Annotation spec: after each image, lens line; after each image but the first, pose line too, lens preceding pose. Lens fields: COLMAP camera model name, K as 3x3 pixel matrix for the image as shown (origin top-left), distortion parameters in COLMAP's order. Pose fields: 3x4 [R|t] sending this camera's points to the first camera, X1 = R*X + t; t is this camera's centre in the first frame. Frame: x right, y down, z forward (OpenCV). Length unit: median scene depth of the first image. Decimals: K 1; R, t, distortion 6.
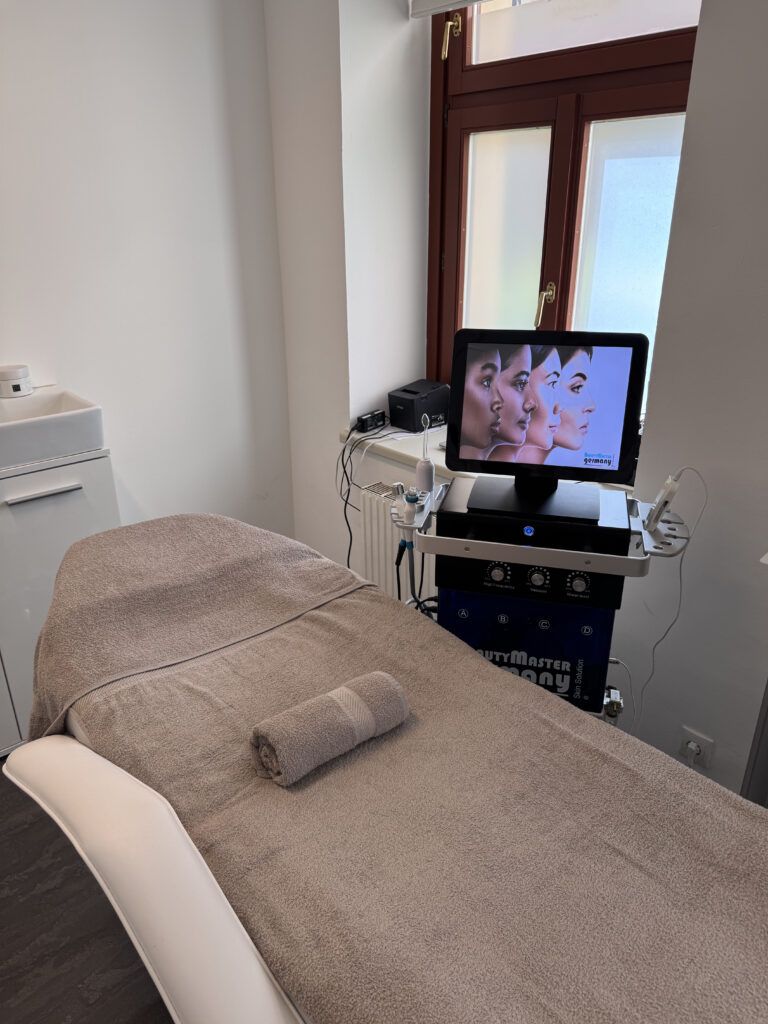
lens RADIAL K [[723.3, 0, 384.0], [0, 723.3, 512.0], [0, 0, 1]] dist [0.103783, -0.131127]
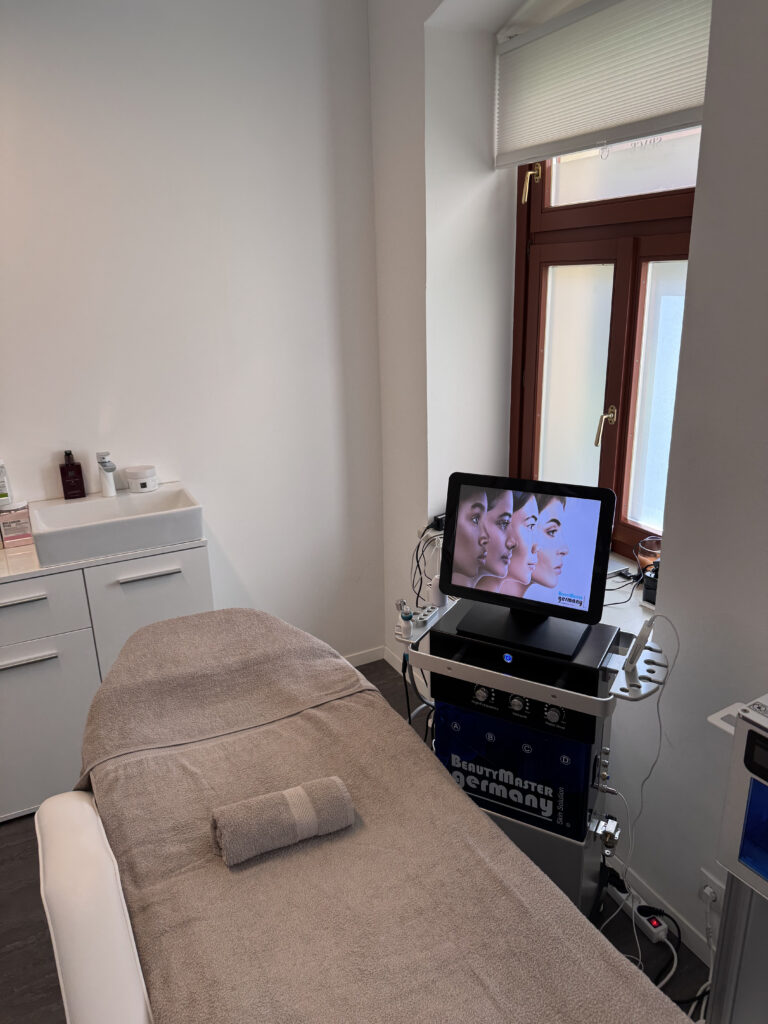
lens RADIAL K [[723.3, 0, 384.0], [0, 723.3, 512.0], [0, 0, 1]] dist [0.103783, -0.131127]
pose [[0.967545, 0.056821, -0.246226, 0.278080], [-0.076561, 0.994509, -0.071348, -0.099517], [0.240820, 0.087884, 0.966583, -0.109006]]
